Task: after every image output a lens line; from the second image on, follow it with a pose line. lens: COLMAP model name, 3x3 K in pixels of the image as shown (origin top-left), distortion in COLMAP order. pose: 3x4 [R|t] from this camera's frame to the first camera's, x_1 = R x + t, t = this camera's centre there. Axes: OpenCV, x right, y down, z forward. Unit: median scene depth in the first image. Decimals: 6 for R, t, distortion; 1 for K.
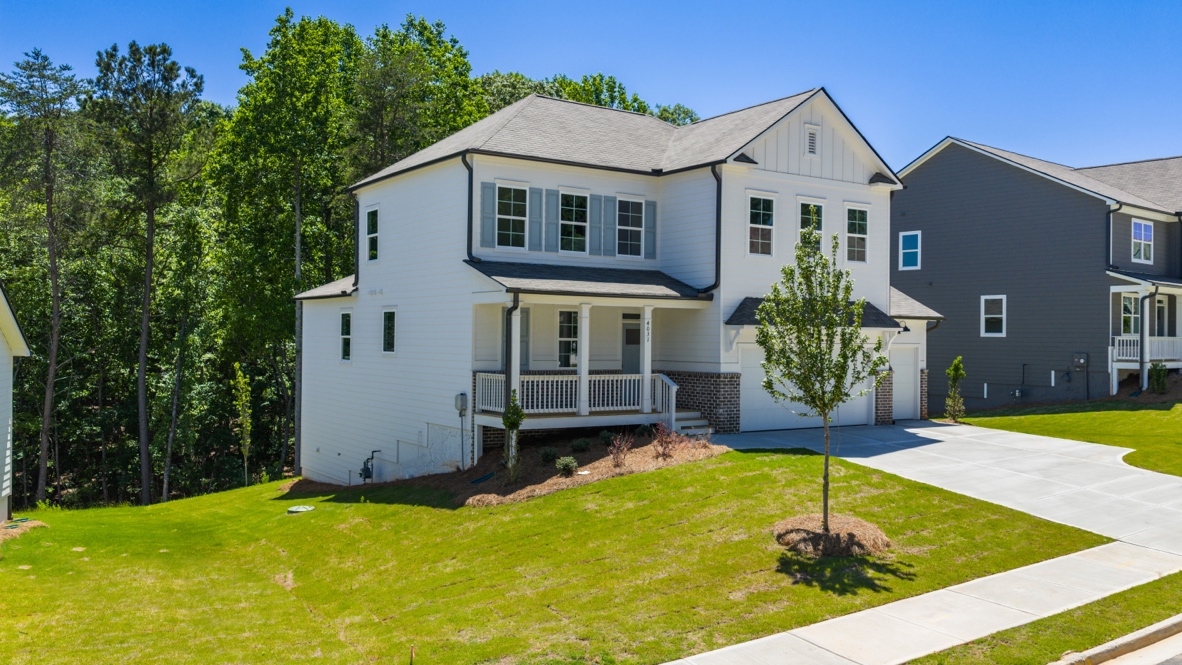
lens RADIAL K [[1006.5, 0, 591.0], [0, 1006.5, 332.5], [0, 0, 1]] dist [0.010433, 0.001998]
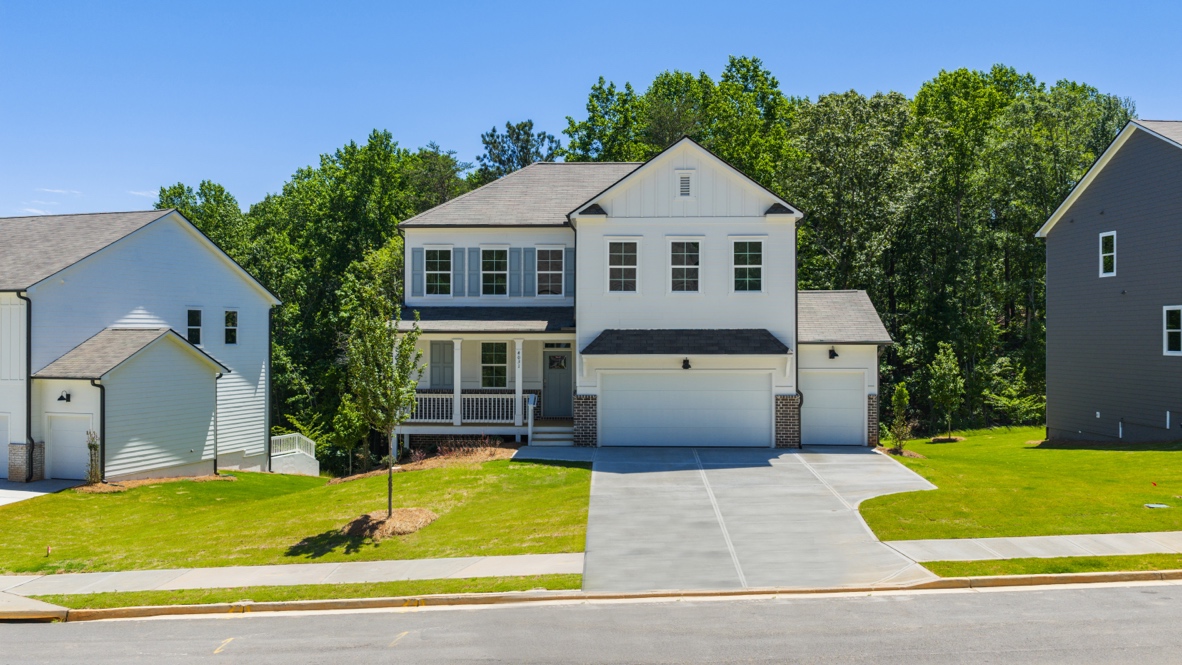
lens RADIAL K [[1006.5, 0, 591.0], [0, 1006.5, 332.5], [0, 0, 1]] dist [0.010433, 0.001998]
pose [[0.796256, -0.010179, -0.604874, 0.839003], [0.011079, 0.999936, -0.002243, -0.029414], [0.604858, -0.004915, 0.796318, 0.071453]]
